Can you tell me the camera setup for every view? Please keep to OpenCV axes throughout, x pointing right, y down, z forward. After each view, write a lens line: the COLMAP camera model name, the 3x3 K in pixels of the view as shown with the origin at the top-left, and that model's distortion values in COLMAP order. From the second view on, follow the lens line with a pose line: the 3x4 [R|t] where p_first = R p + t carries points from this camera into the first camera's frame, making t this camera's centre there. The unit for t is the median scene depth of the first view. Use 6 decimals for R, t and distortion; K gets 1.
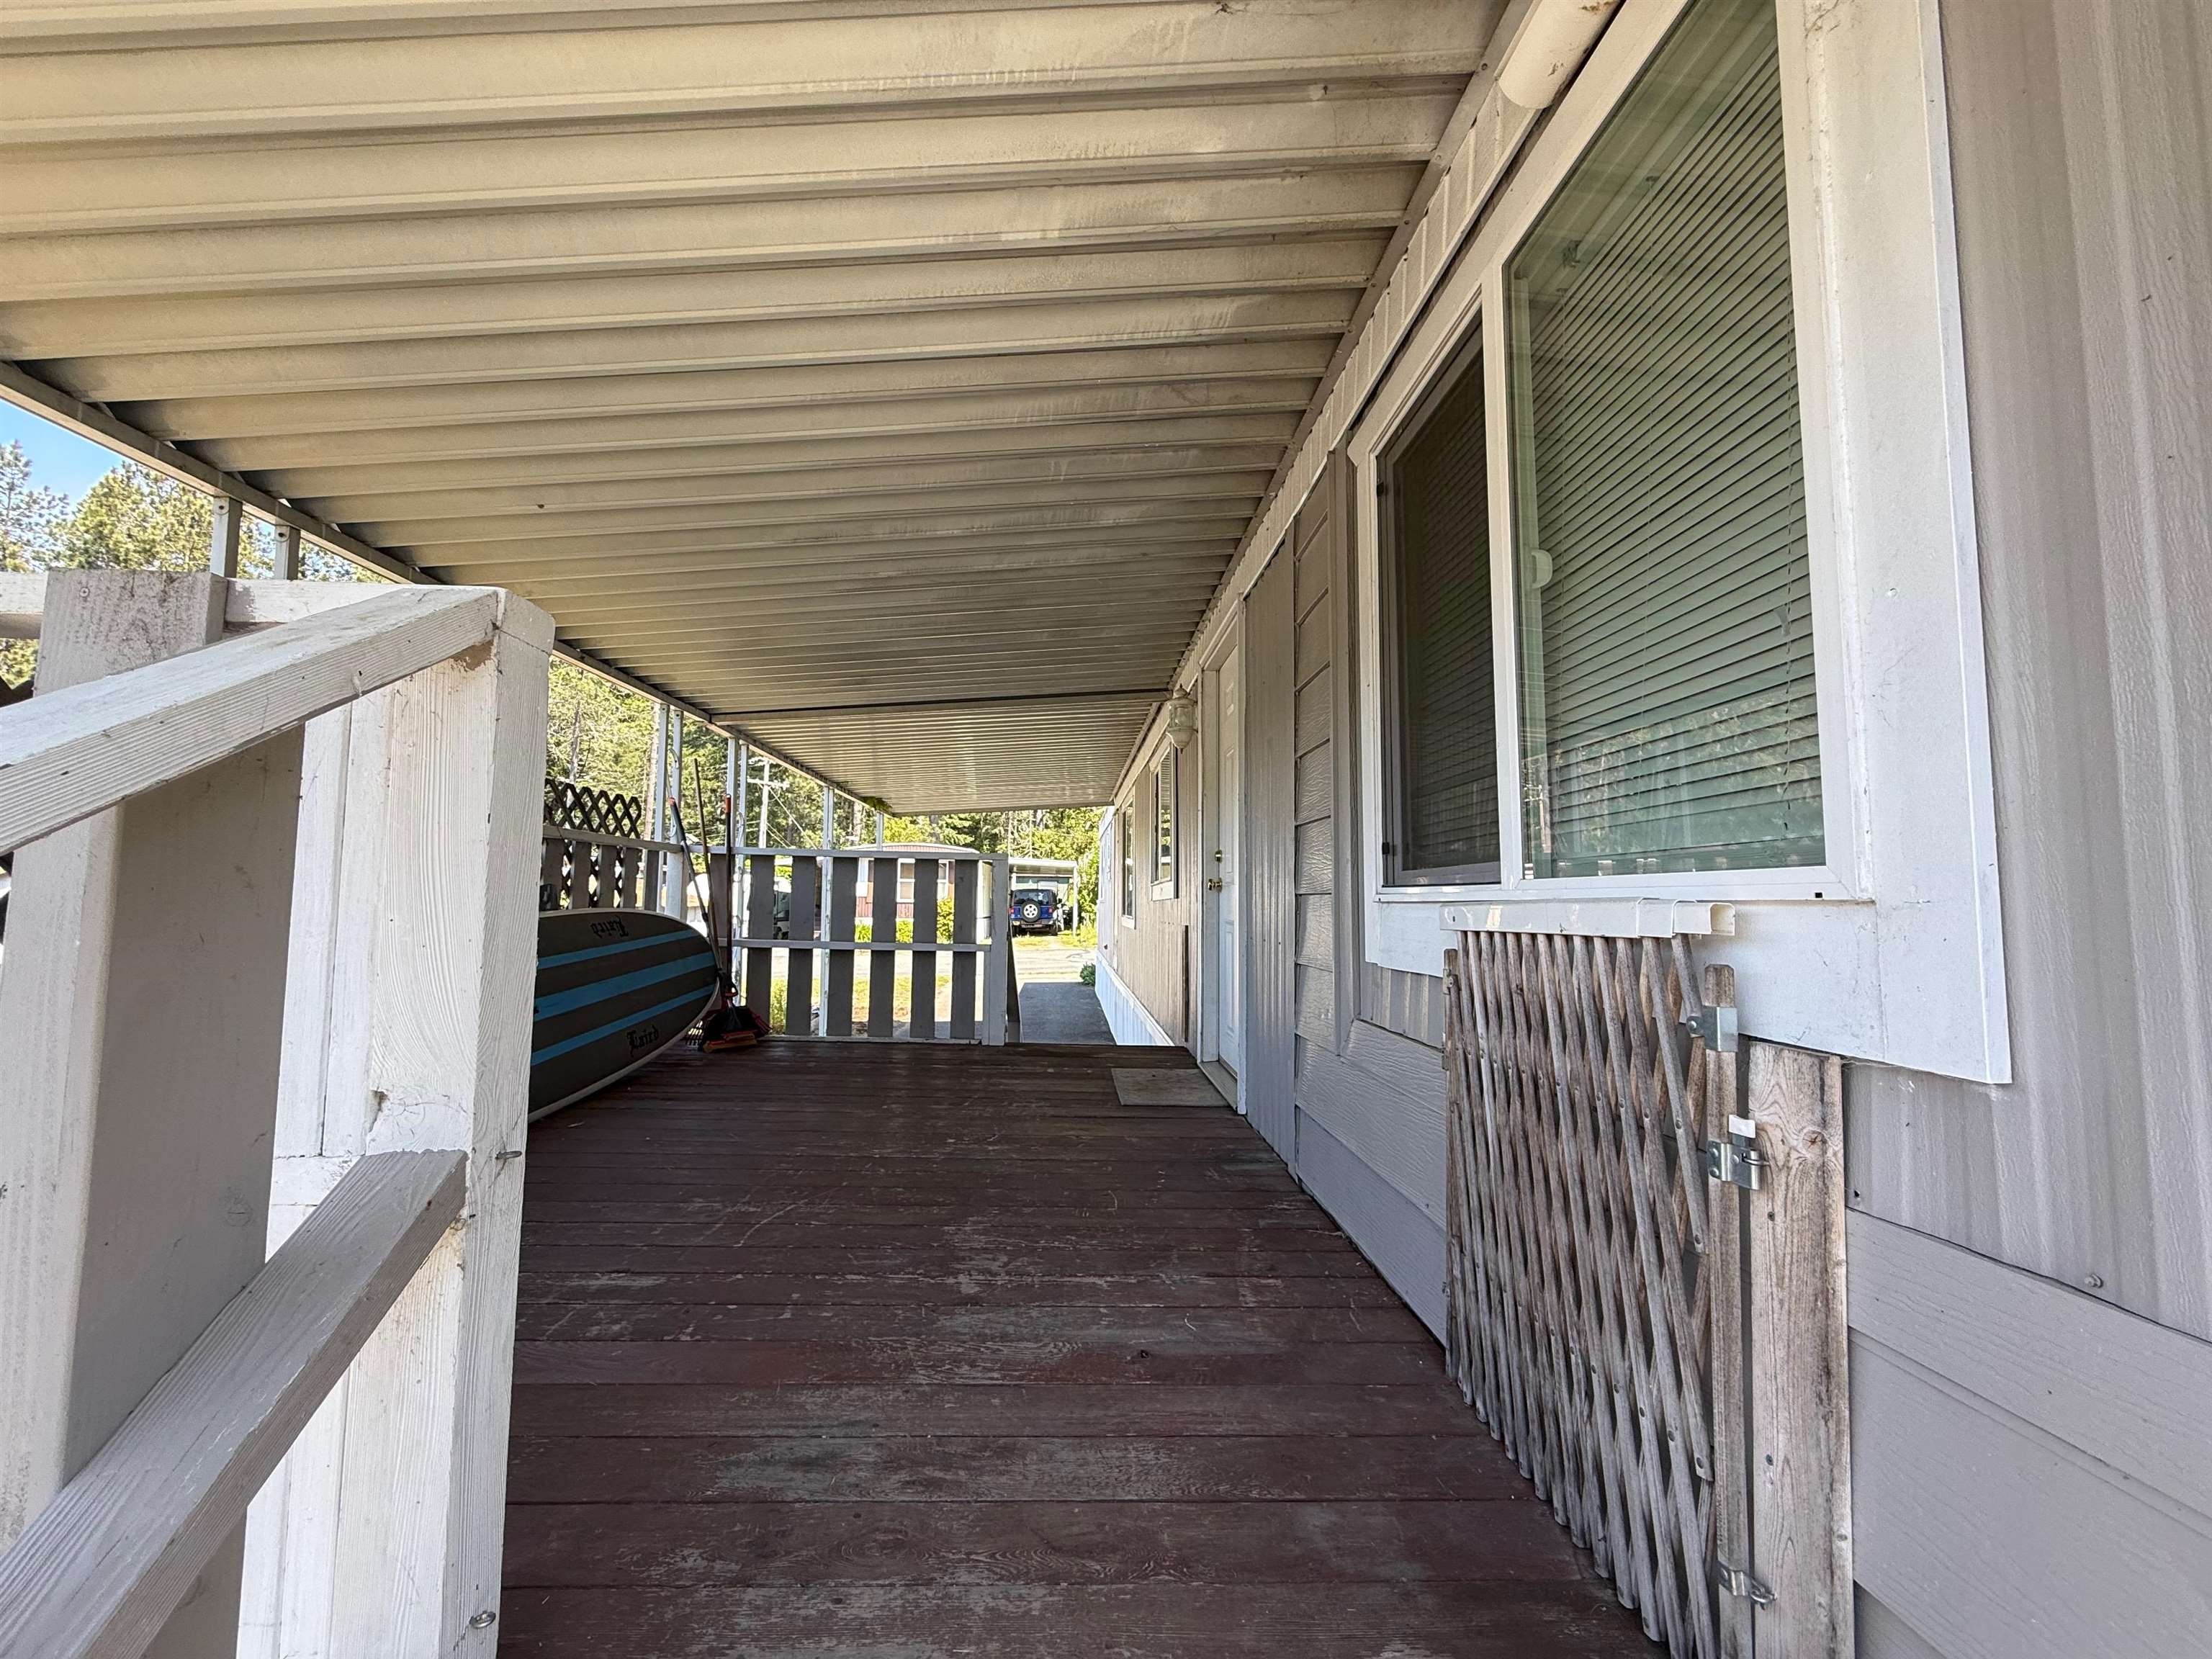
lens RADIAL K [[906.8, 0, 1106.0], [0, 906.8, 829.5], [0, 0, 1]] dist [-0.000591, 0.000895]
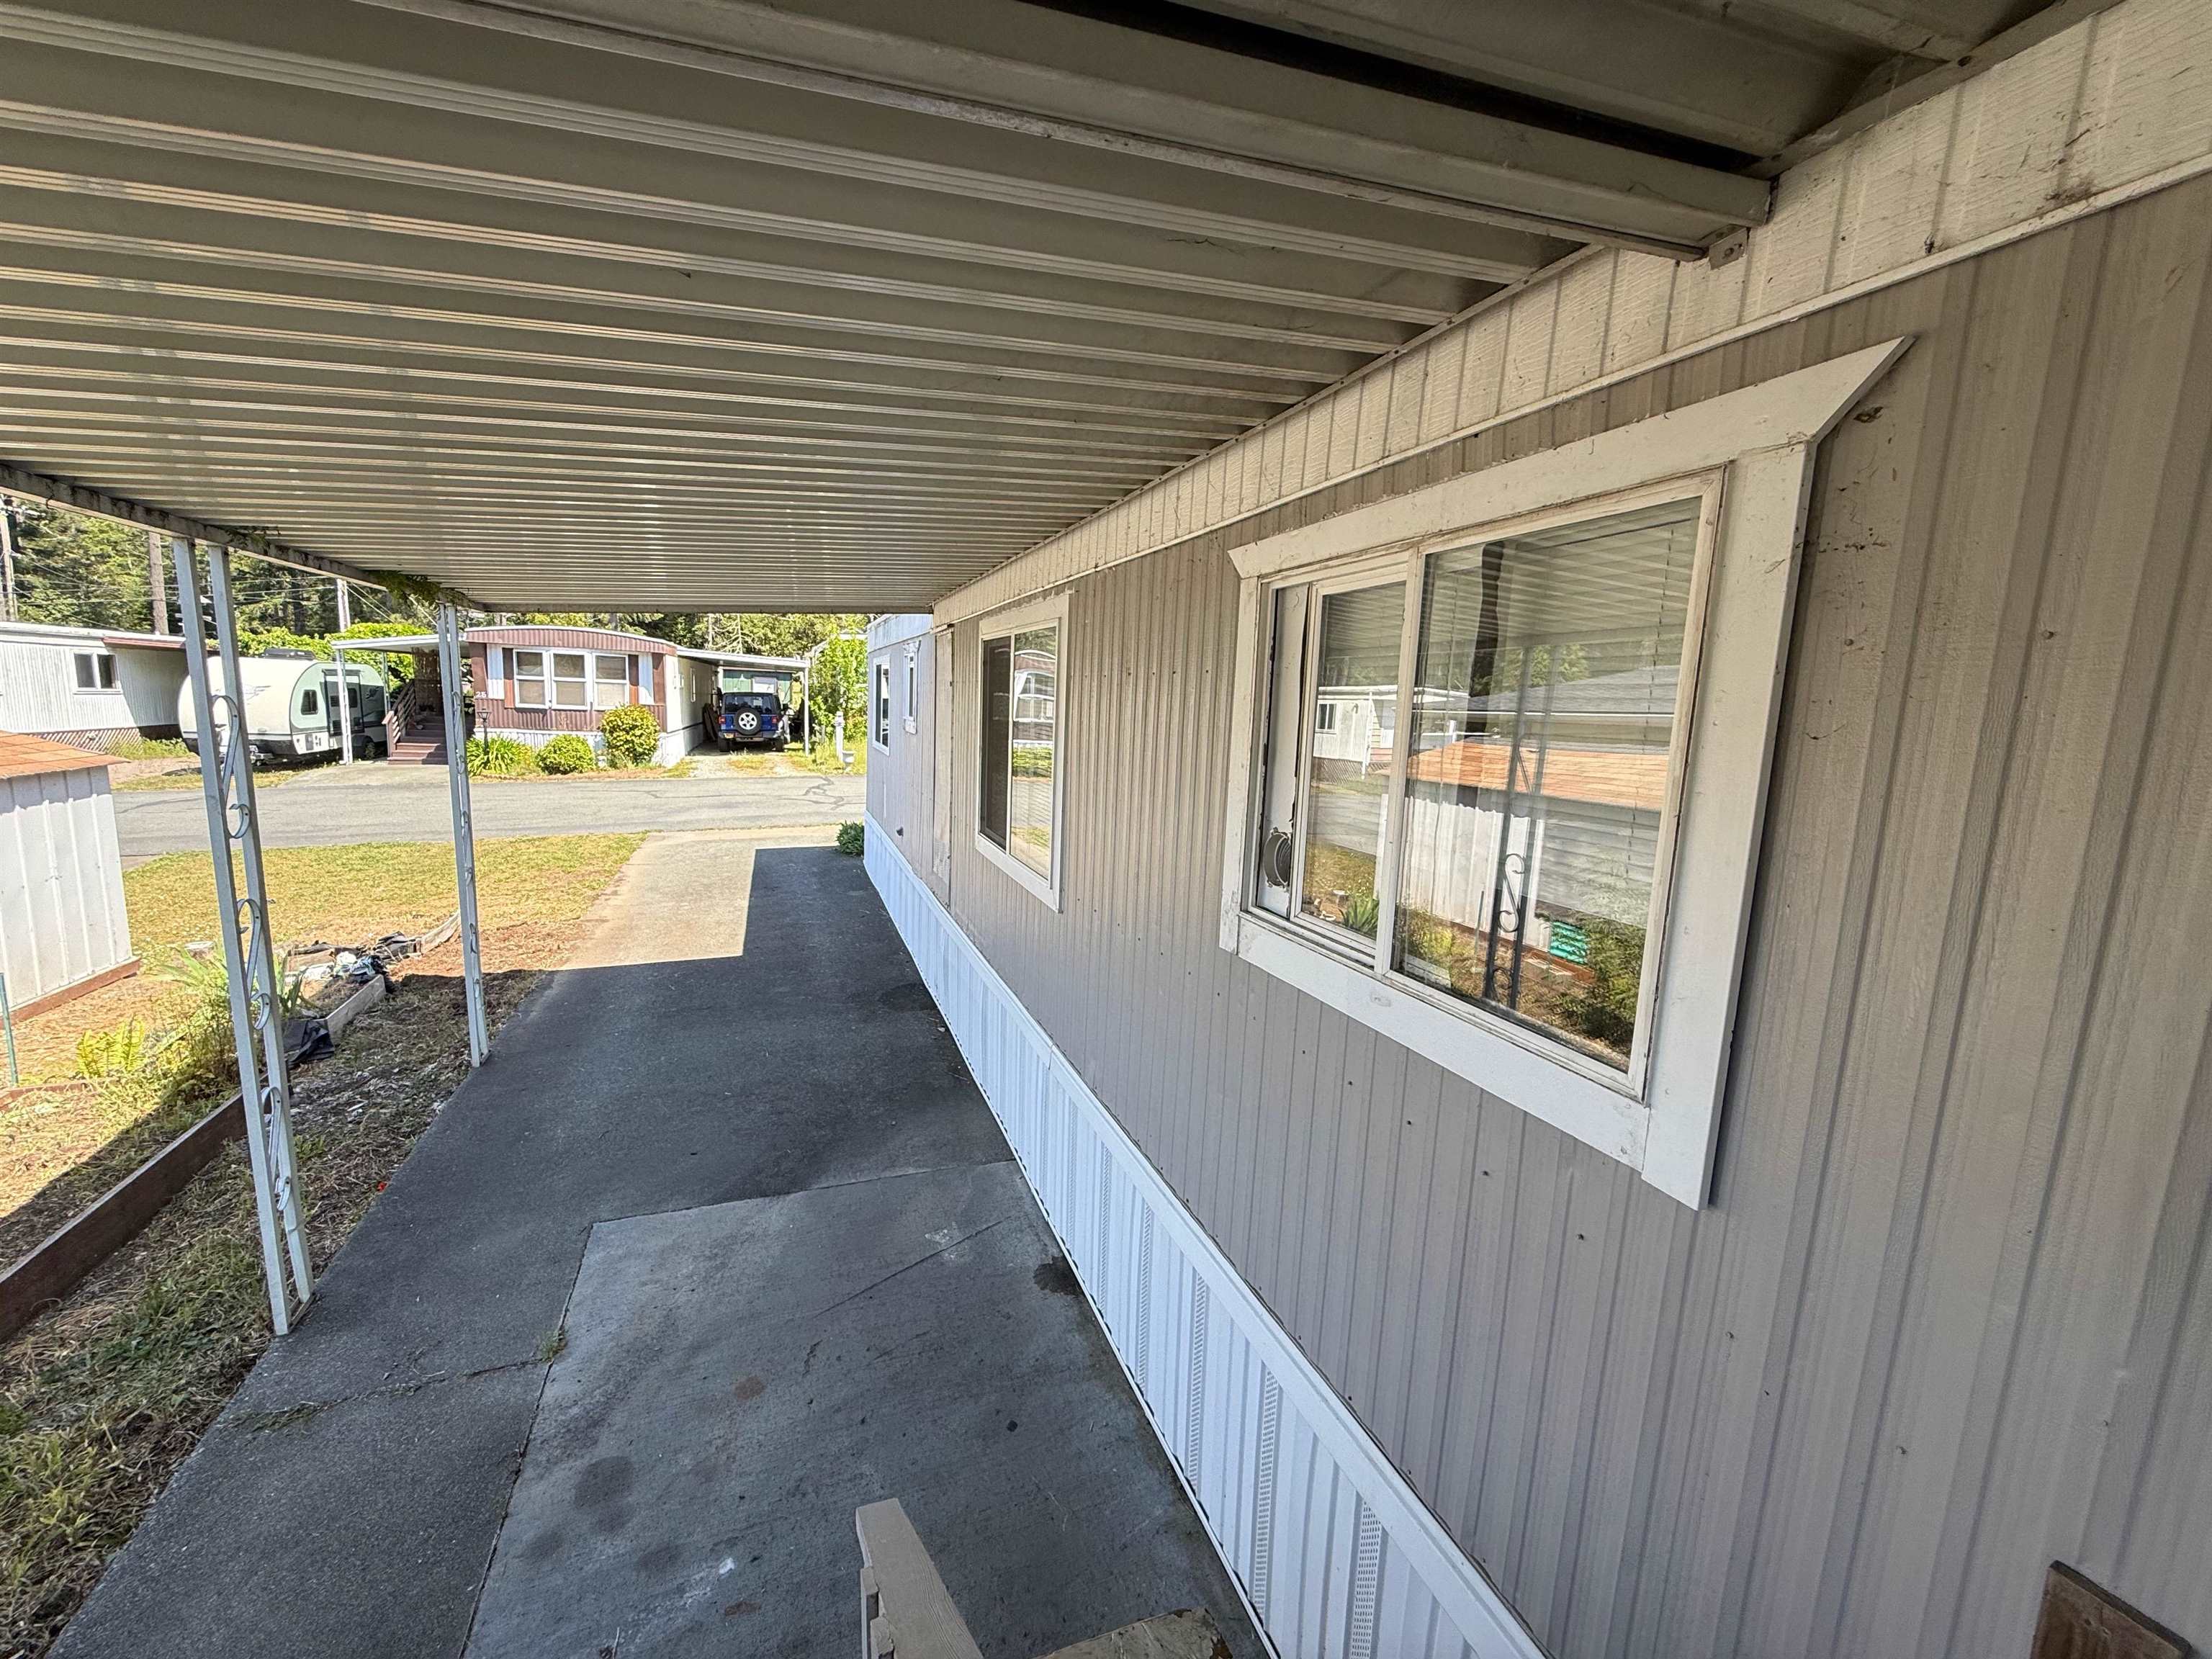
lens RADIAL K [[906.8, 0, 1106.0], [0, 906.8, 829.5], [0, 0, 1]] dist [-0.000591, 0.000895]
pose [[0.953642, -0.011828, 0.300711, -0.023488], [-0.056790, 0.974202, 0.218417, -0.008401], [-0.295537, -0.225369, 0.928368, 0.147645]]
